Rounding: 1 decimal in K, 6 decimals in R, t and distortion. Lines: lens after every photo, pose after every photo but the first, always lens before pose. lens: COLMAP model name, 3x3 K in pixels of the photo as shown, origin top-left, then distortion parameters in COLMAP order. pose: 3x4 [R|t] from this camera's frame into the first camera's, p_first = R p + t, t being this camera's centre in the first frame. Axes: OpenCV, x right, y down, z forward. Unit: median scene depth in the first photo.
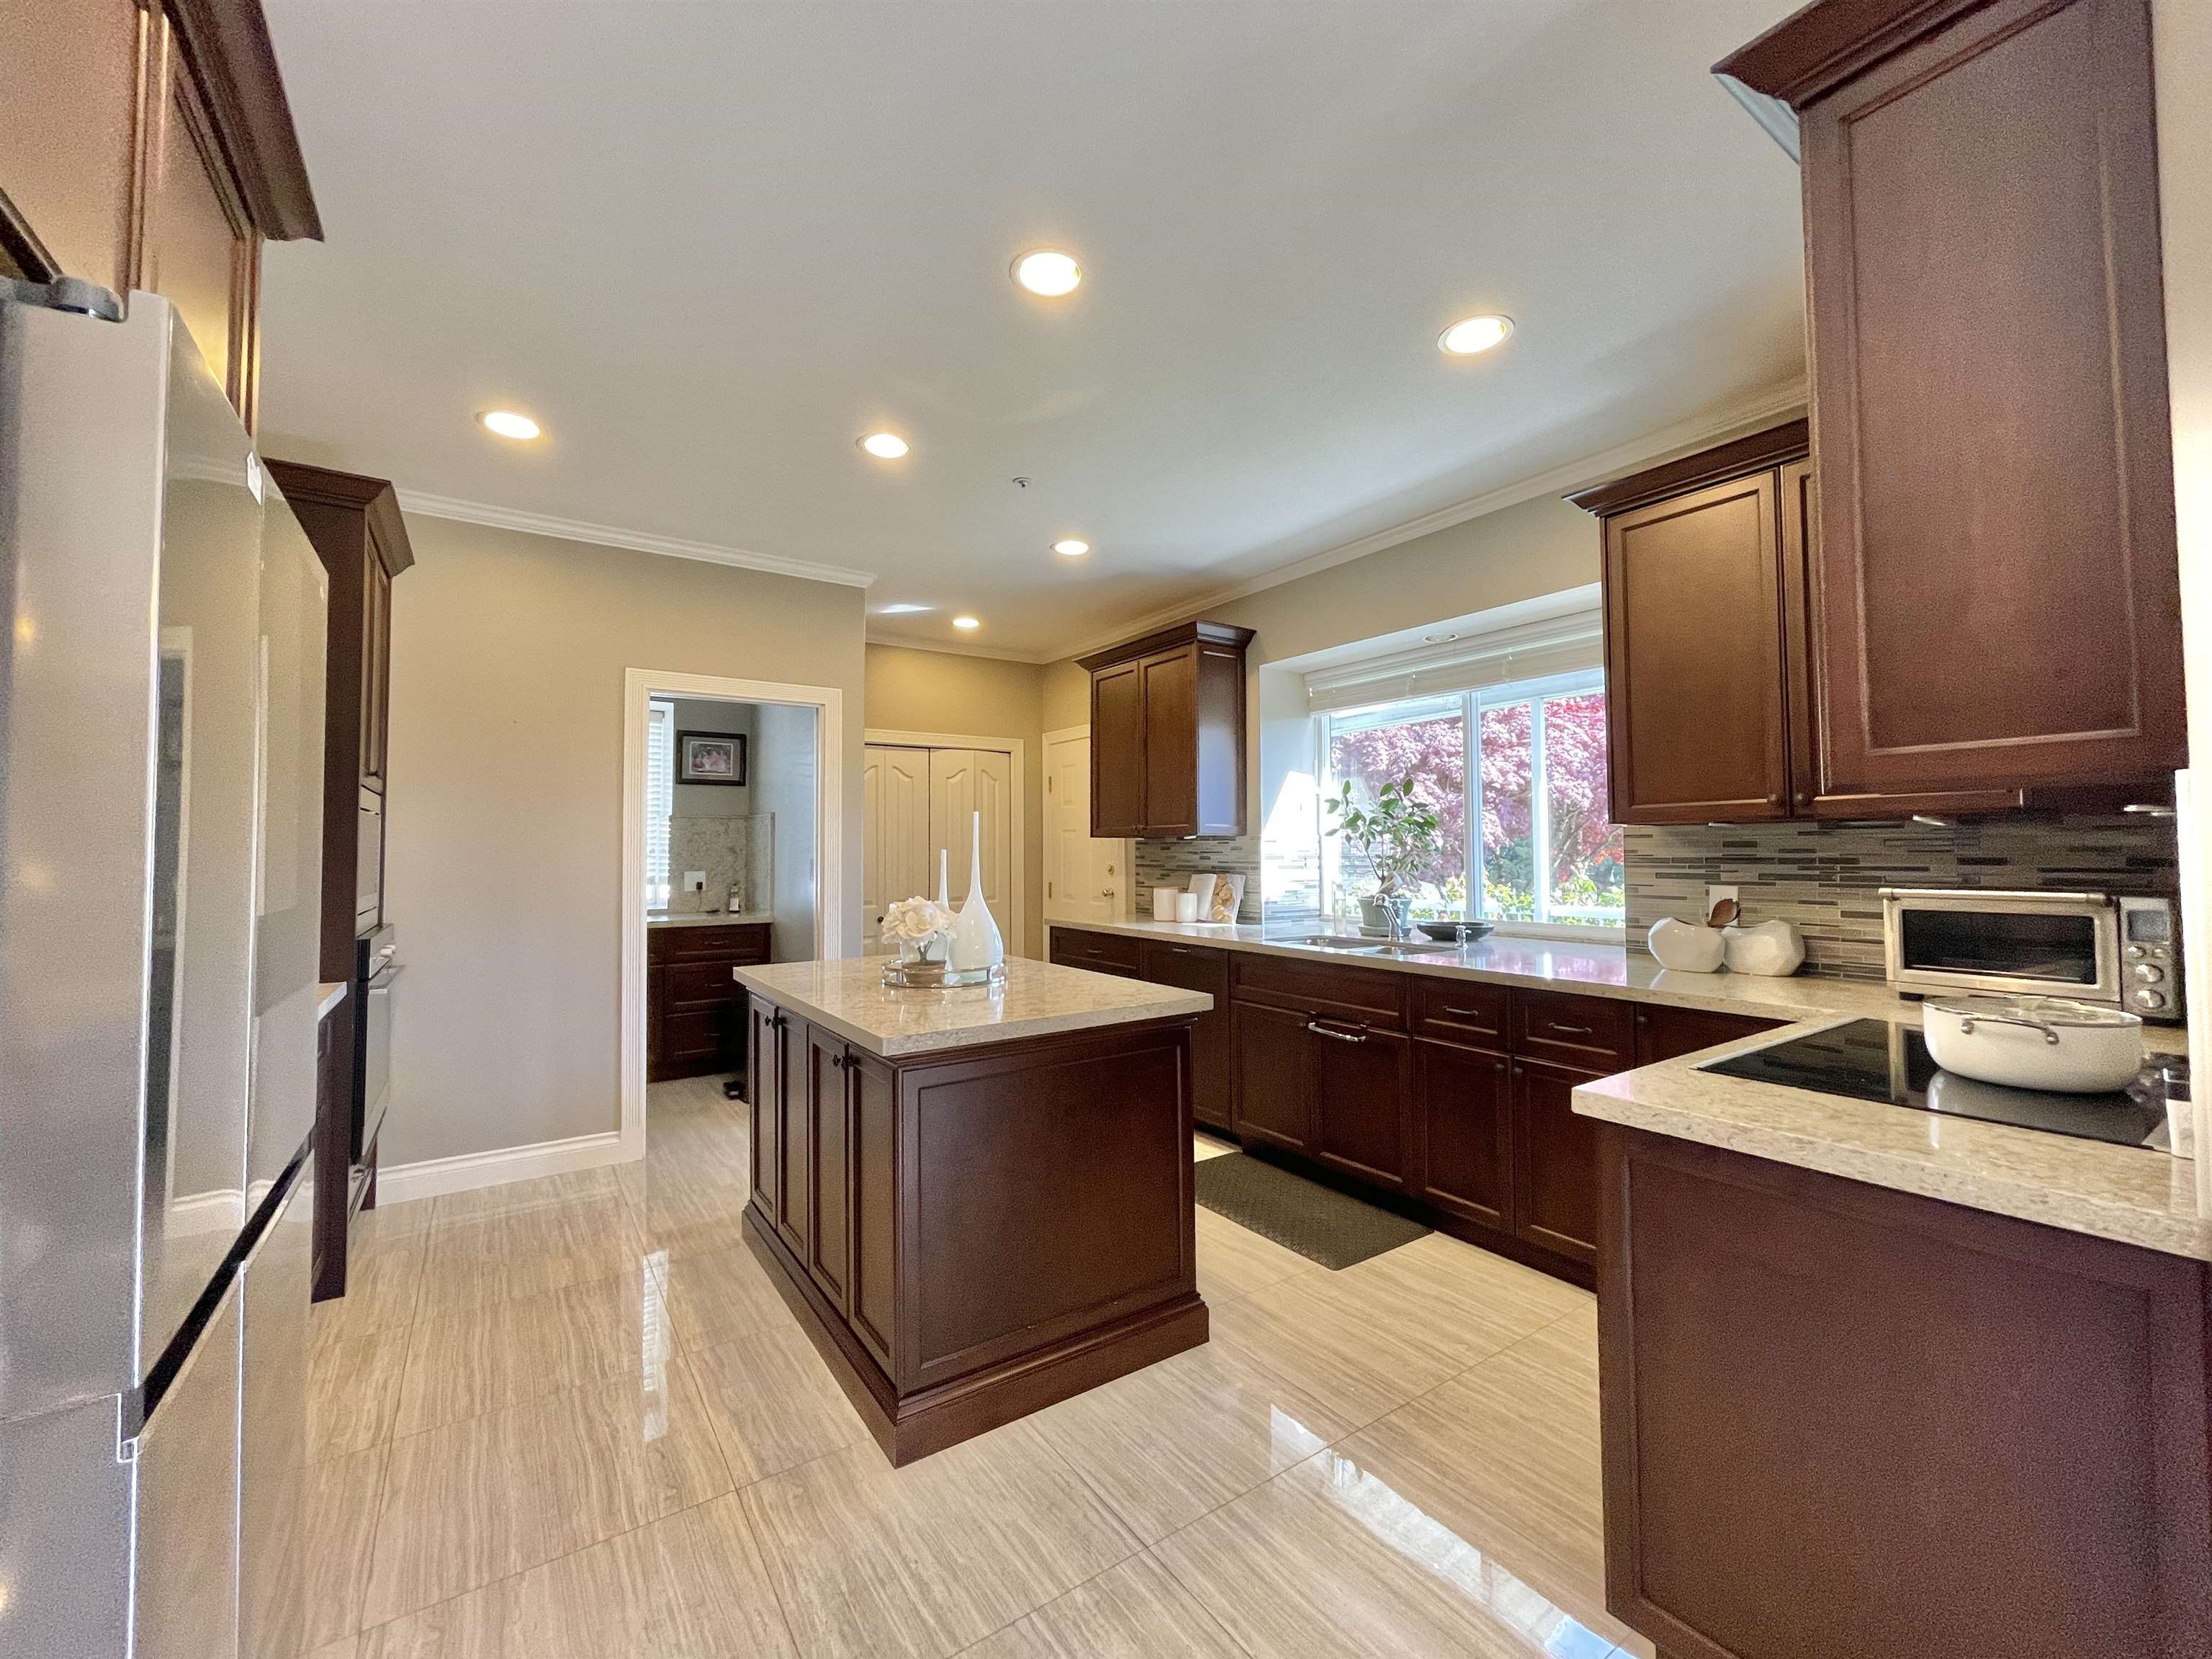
lens RADIAL K [[893.5, 0, 1093.0], [0, 893.5, 825.2], [0, 0, 1]] dist [-0.009445, 0.000520]
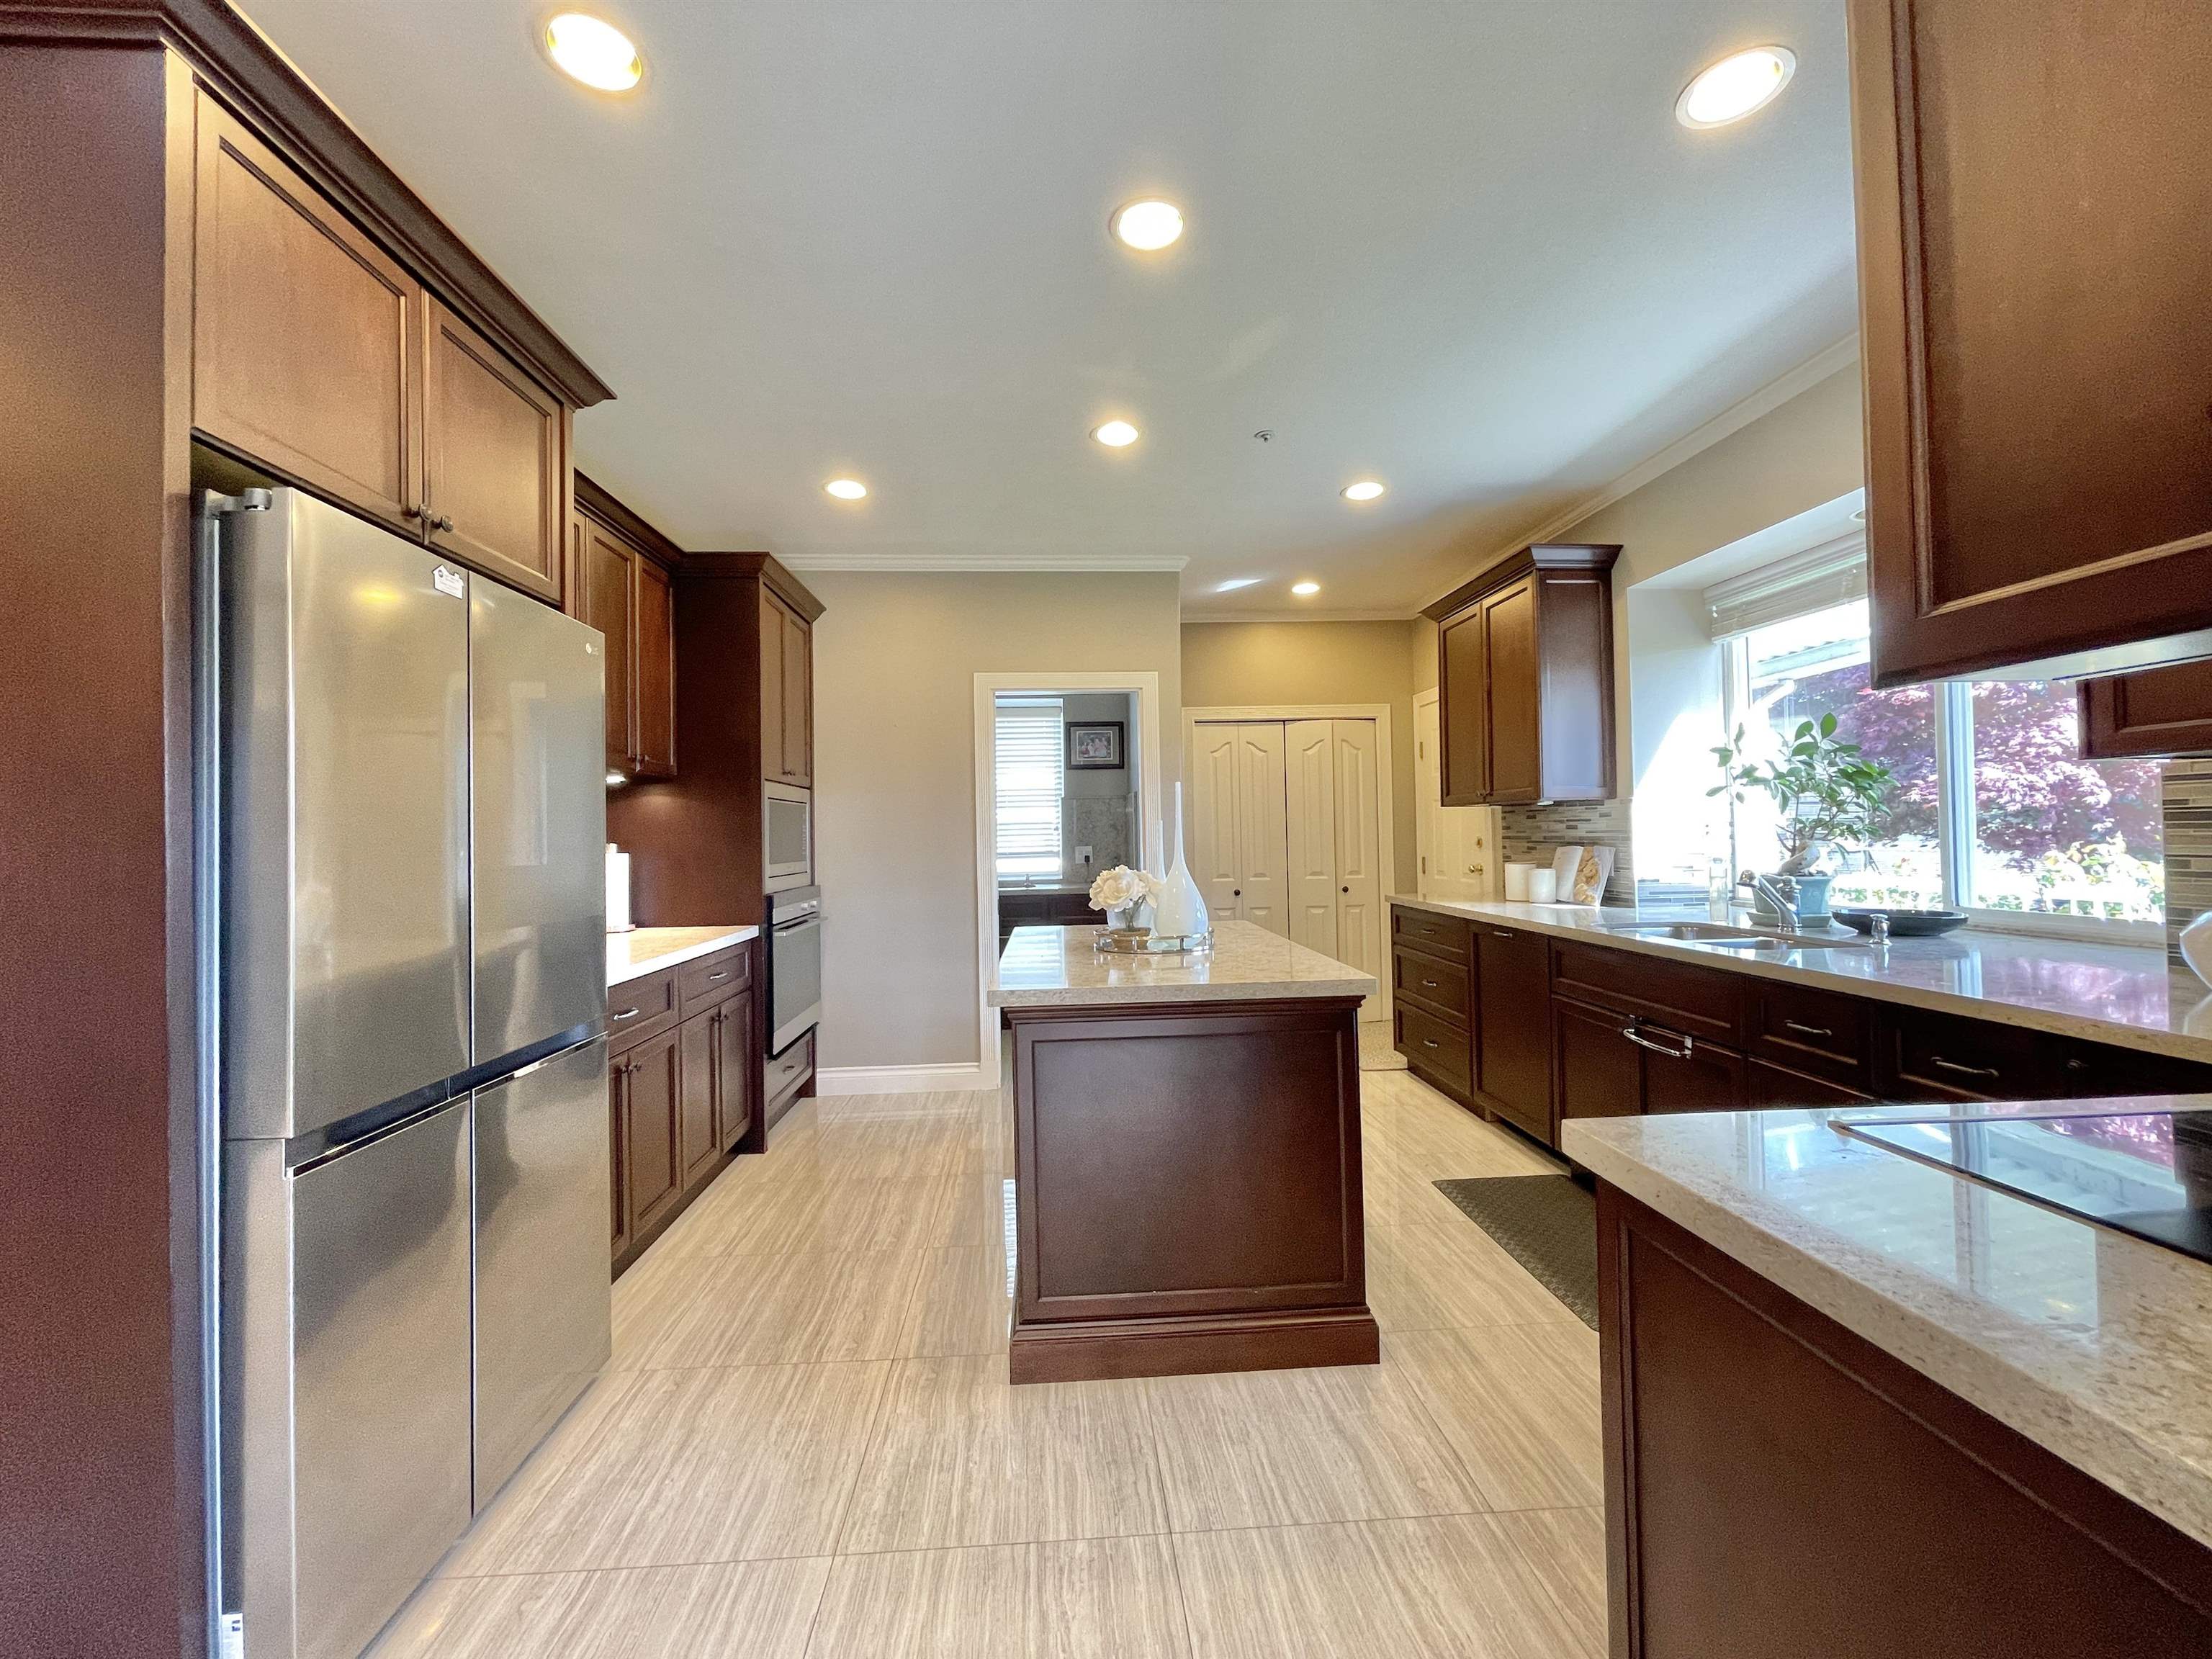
lens RADIAL K [[893.5, 0, 1093.5], [0, 893.5, 823.6], [0, 0, 1]] dist [-0.009445, 0.000520]
pose [[0.856804, -0.017626, -0.515341, 0.188650], [0.028946, 0.999484, 0.013941, 0.009547], [0.514830, -0.026862, 0.856872, 0.056067]]
